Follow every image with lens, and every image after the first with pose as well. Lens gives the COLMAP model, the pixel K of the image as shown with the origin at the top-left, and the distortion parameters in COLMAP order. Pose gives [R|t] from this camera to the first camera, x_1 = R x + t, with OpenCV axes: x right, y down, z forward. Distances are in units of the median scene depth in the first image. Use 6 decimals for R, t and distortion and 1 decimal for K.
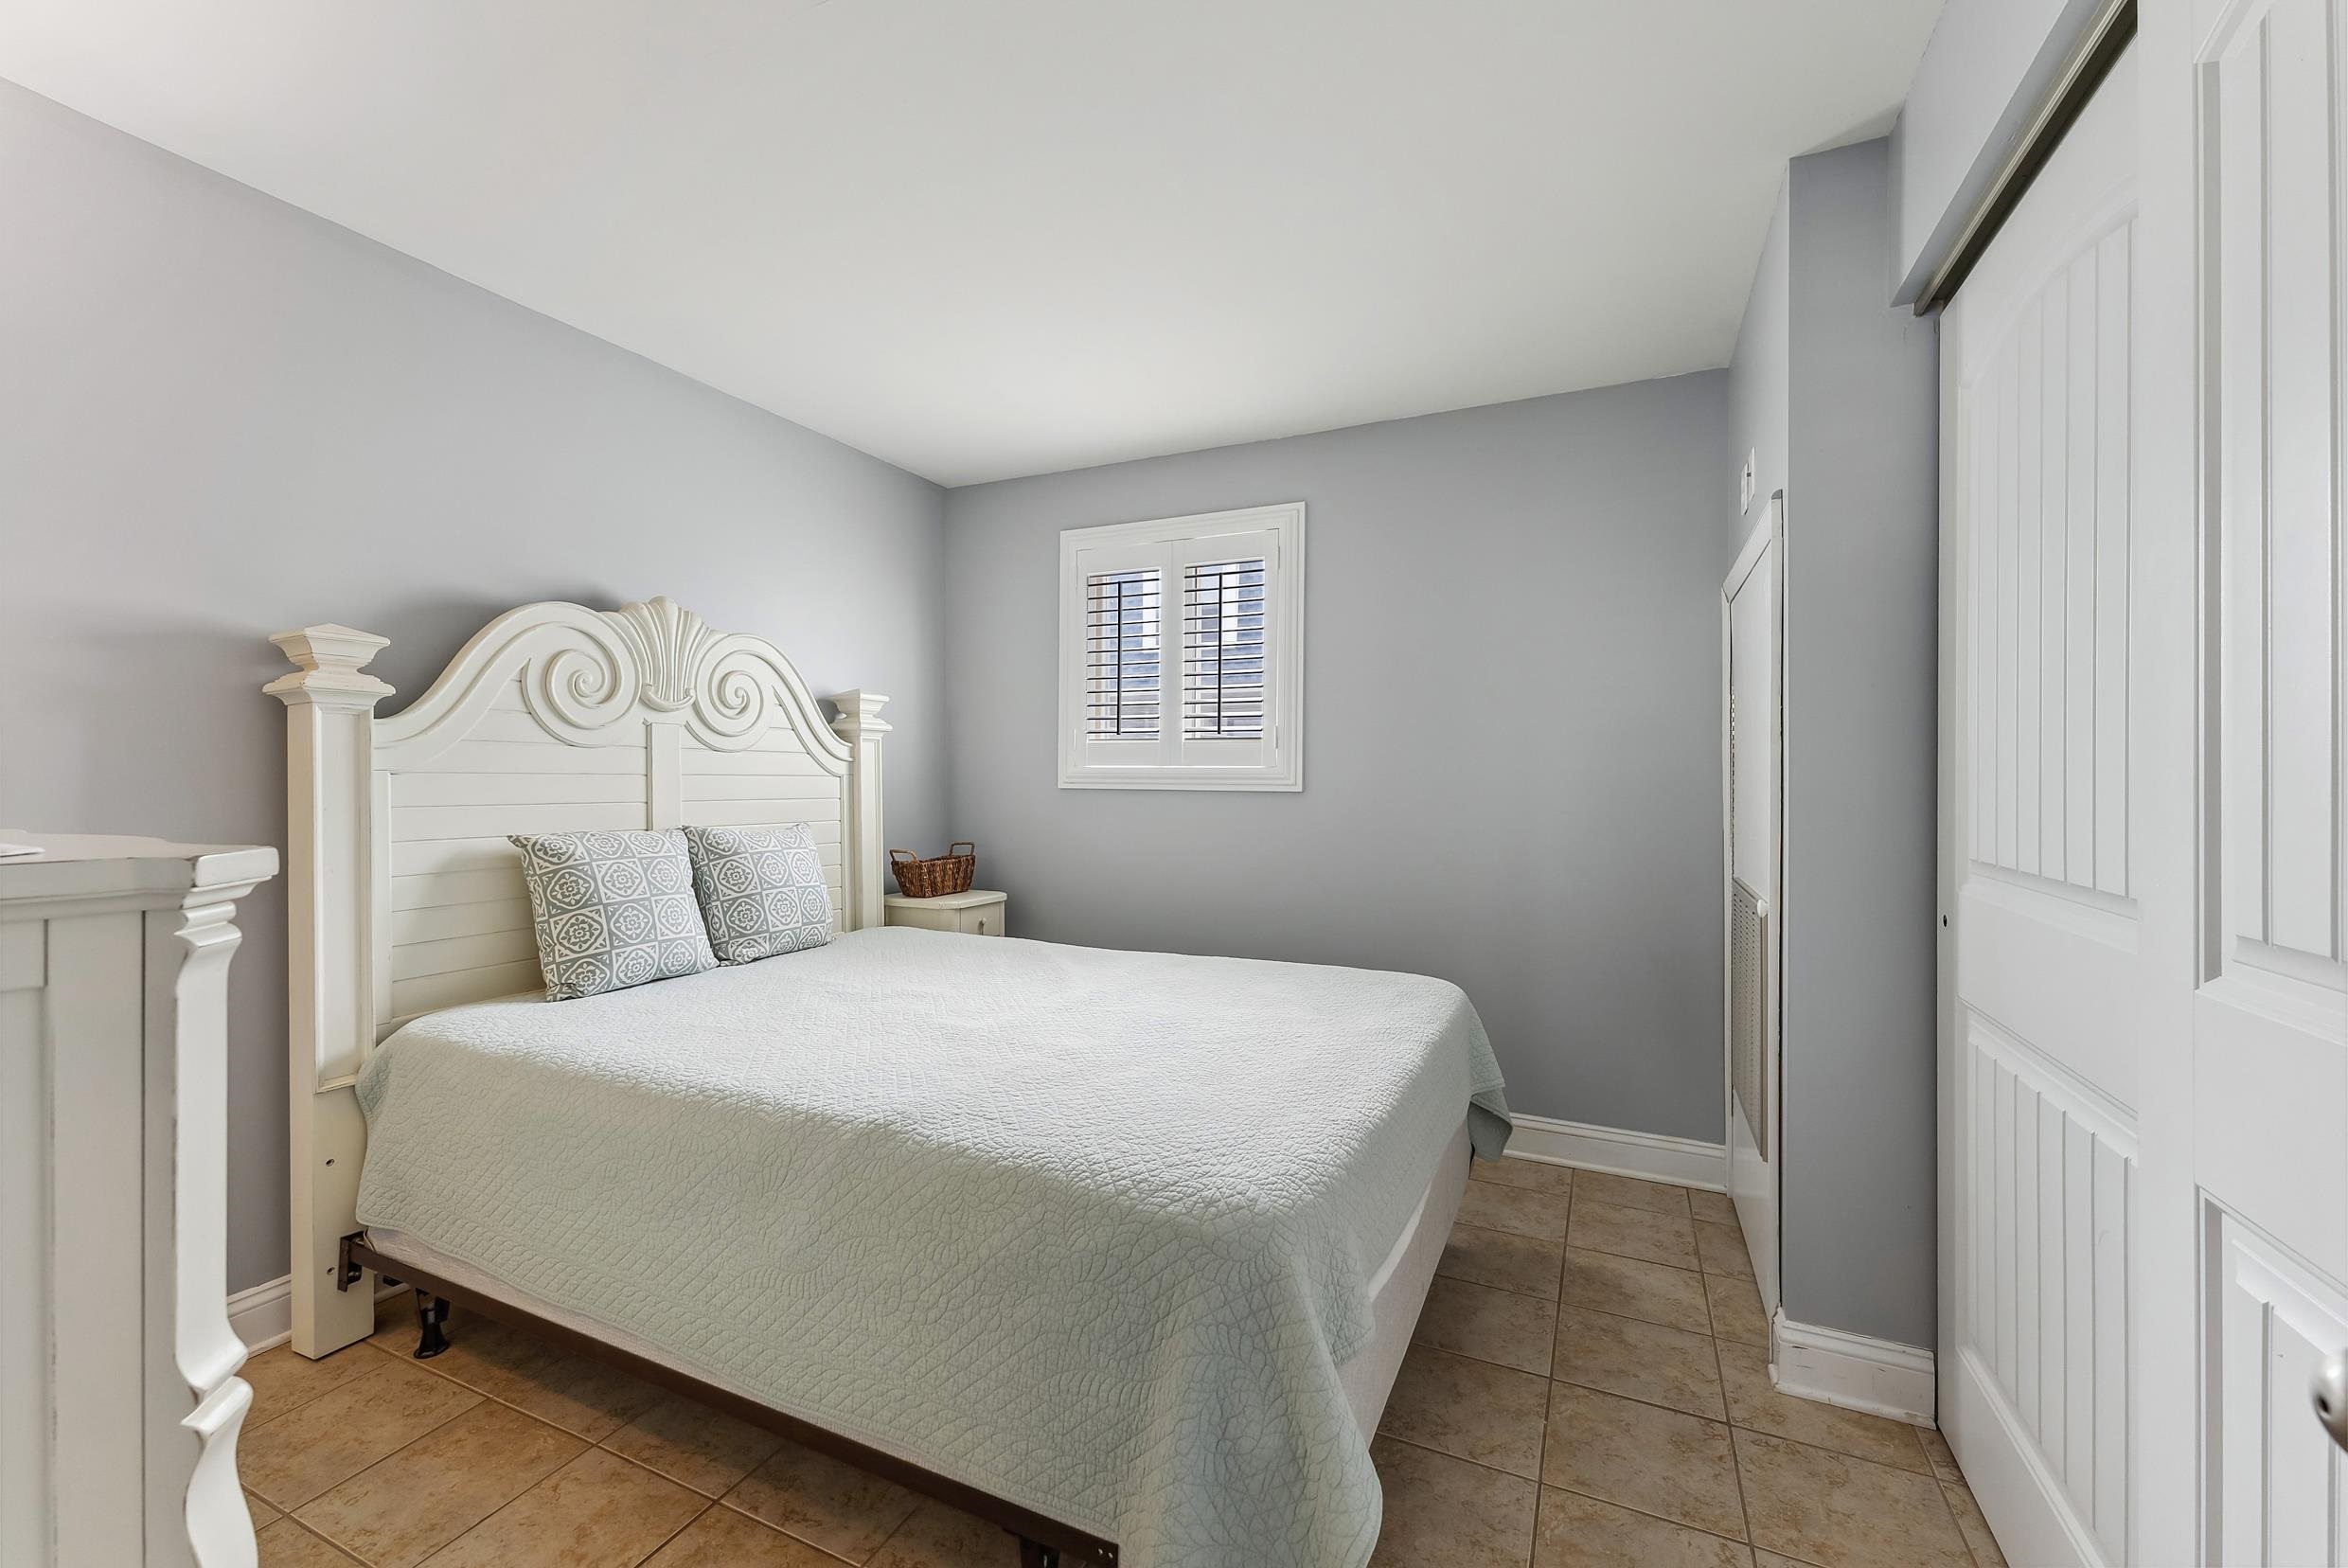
lens RADIAL K [[965.8, 0, 1174.0], [0, 965.8, 784.0], [0, 0, 1]] dist [0.001289, 0.000158]
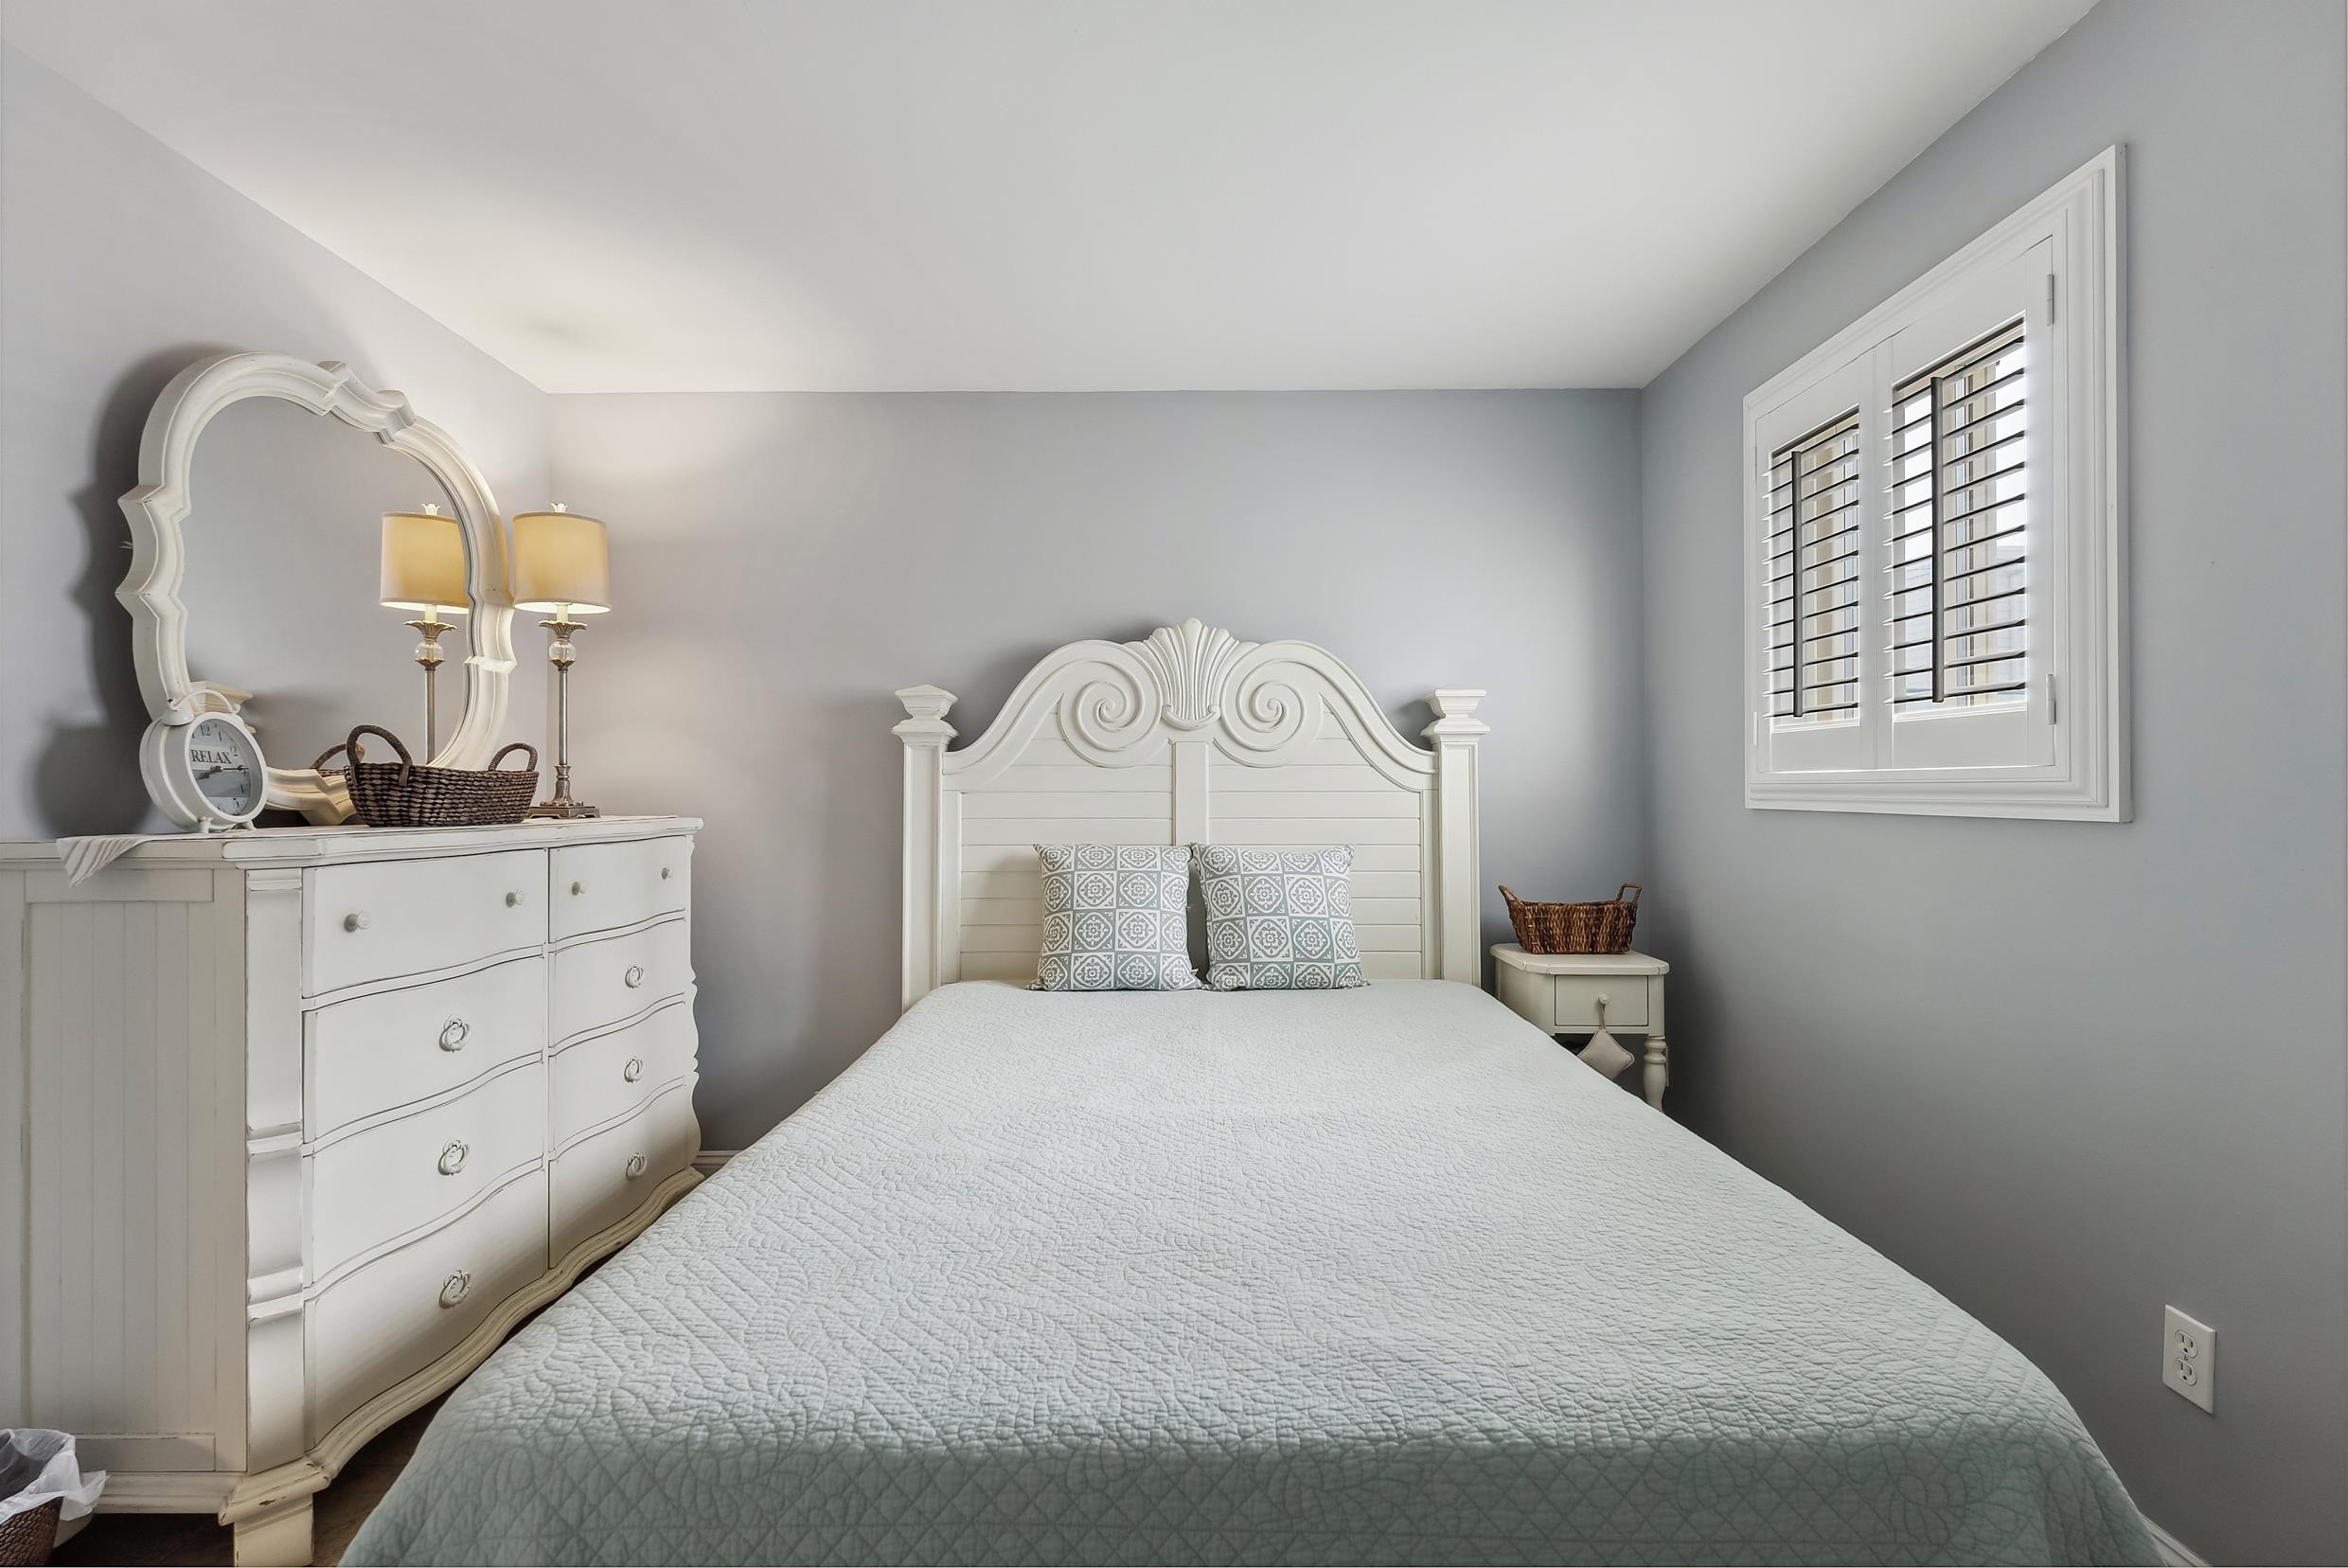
lens RADIAL K [[1006.8, 0, 1174.0], [0, 1006.8, 784.0], [0, 0, 1]] dist [-0.017481, -0.000024]
pose [[0.414009, -0.026179, -0.909896, 0.440922], [-0.001555, 0.999565, -0.029466, 0.013513], [0.910271, 0.013614, 0.413788, 0.558967]]
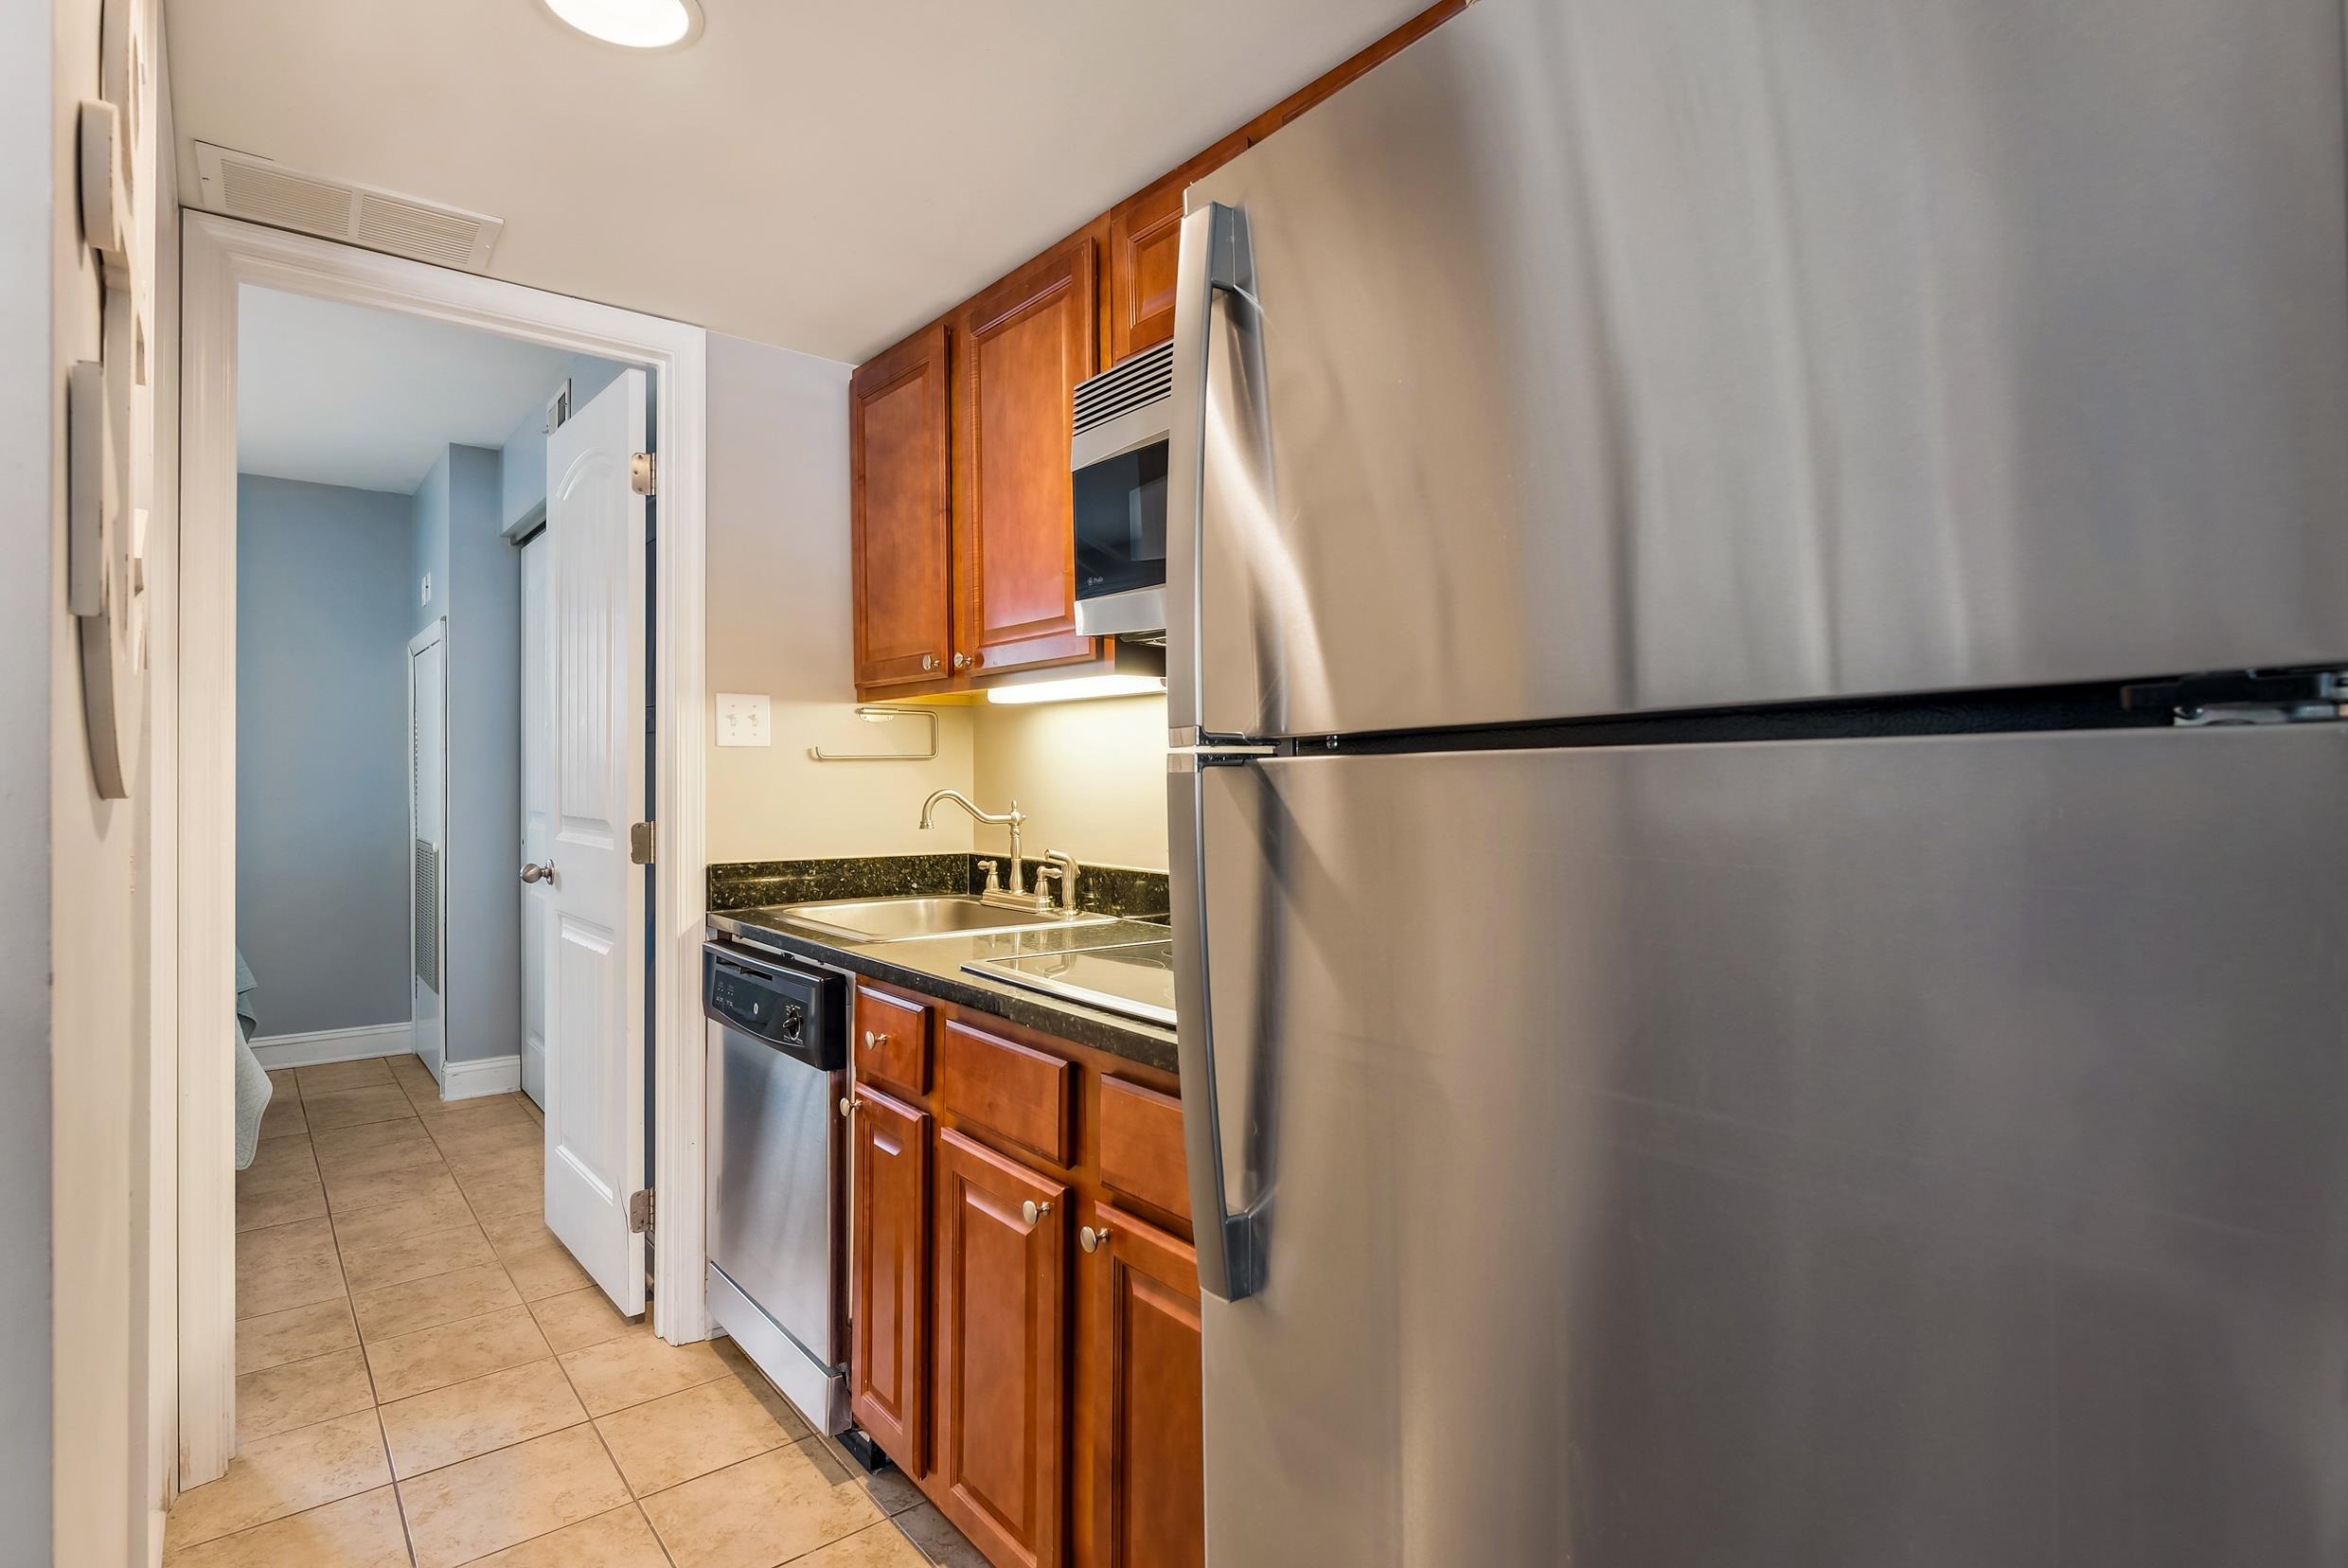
lens RADIAL K [[1172.9, 0, 1176.2], [0, 1172.9, 758.8], [0, 0, 1]] dist [-0.027238, -0.000085]
pose [[0.436742, 0.003945, 0.899578, -0.376875], [0.007423, 0.999941, -0.007989, -0.003661], [-0.899556, 0.010167, 0.436686, -0.609951]]
